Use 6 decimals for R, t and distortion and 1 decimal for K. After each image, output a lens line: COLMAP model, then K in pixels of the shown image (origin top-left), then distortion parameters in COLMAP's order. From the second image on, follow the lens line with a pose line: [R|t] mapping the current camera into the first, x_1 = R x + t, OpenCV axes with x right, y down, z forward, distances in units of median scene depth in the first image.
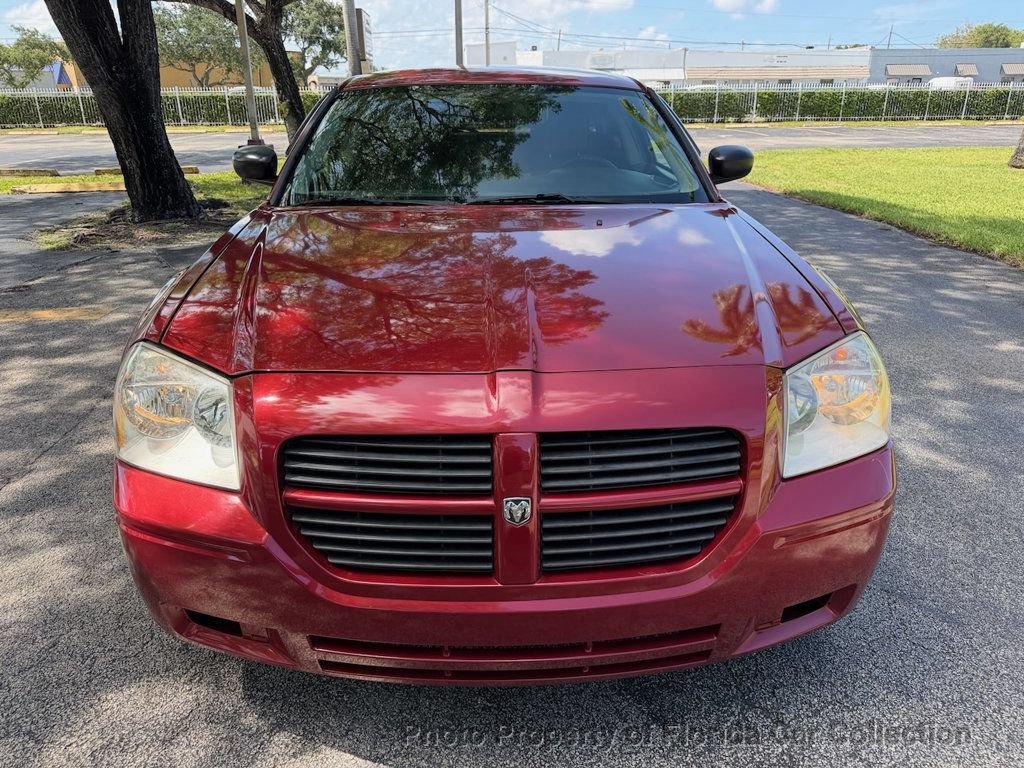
lens RADIAL K [[716.6, 0, 514.7], [0, 716.6, 386.3], [0, 0, 1]] dist [0.001482, -0.007508]
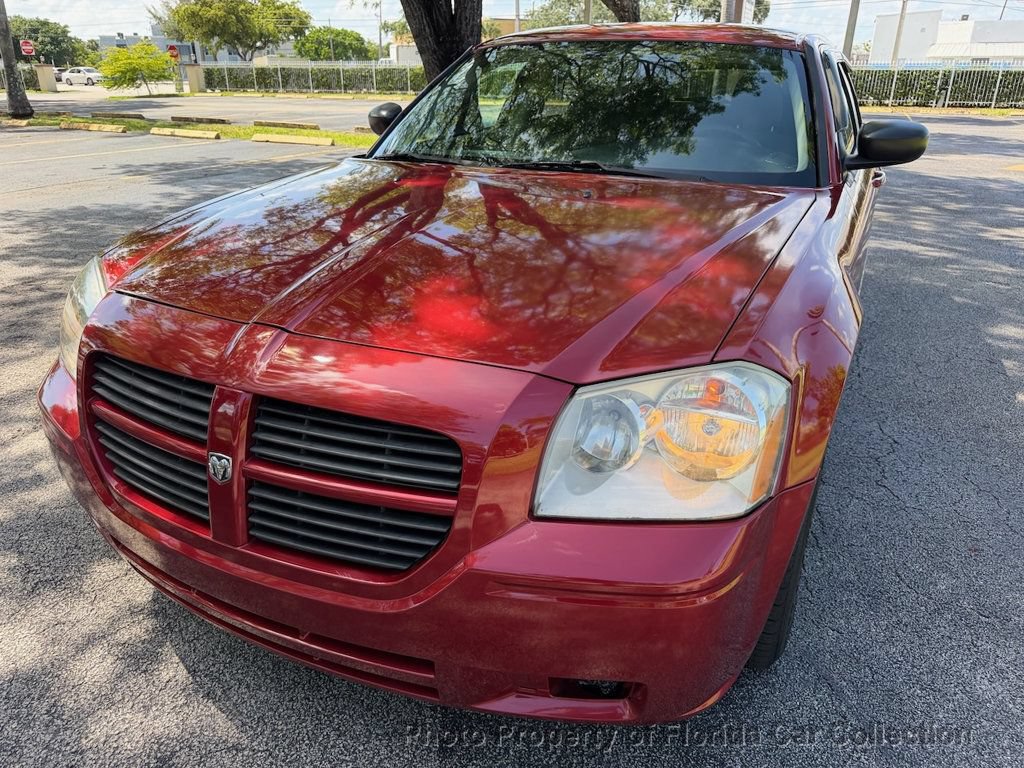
lens RADIAL K [[715.6, 0, 506.1], [0, 715.6, 385.0], [0, 0, 1]] dist [-0.000746, -0.002853]
pose [[0.879781, 0.199087, -0.431683, 0.554396], [-0.186759, 0.979818, 0.071260, -0.057370], [0.437157, 0.017927, 0.899206, 0.222462]]
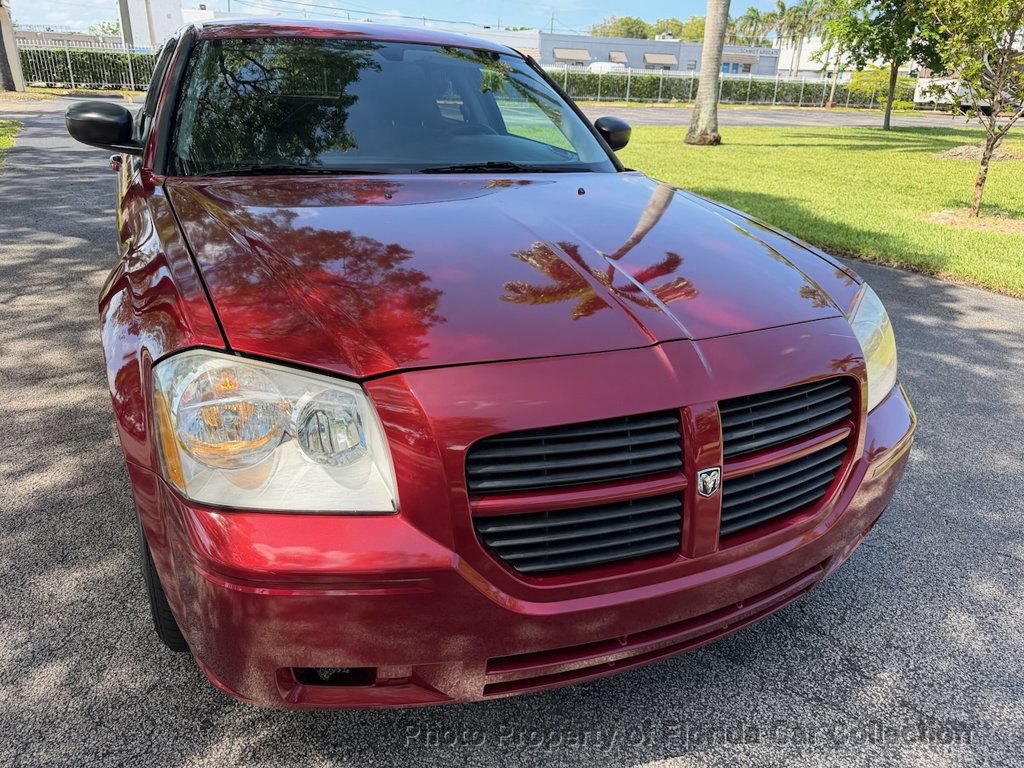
lens RADIAL K [[716.6, 0, 514.7], [0, 716.6, 386.3], [0, 0, 1]] dist [0.001482, -0.007508]
pose [[0.922461, -0.111542, 0.369626, -0.445614], [0.098830, 0.993680, 0.053218, -0.027211], [-0.373226, -0.012561, 0.927655, 0.138003]]
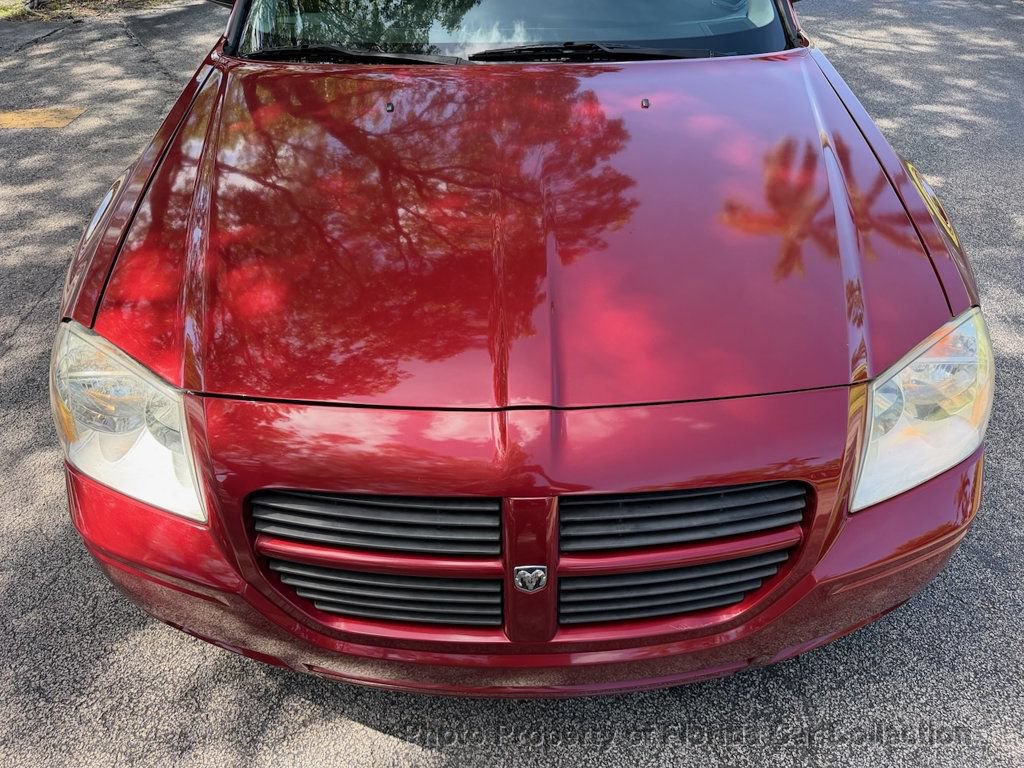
lens RADIAL K [[716.6, 0, 514.7], [0, 716.6, 386.3], [0, 0, 1]] dist [0.001482, -0.007508]
pose [[0.999613, 0.012845, -0.024681, 0.001979], [-0.004132, 0.945758, 0.324846, -0.233679], [0.027515, -0.324618, 0.945445, 0.208621]]
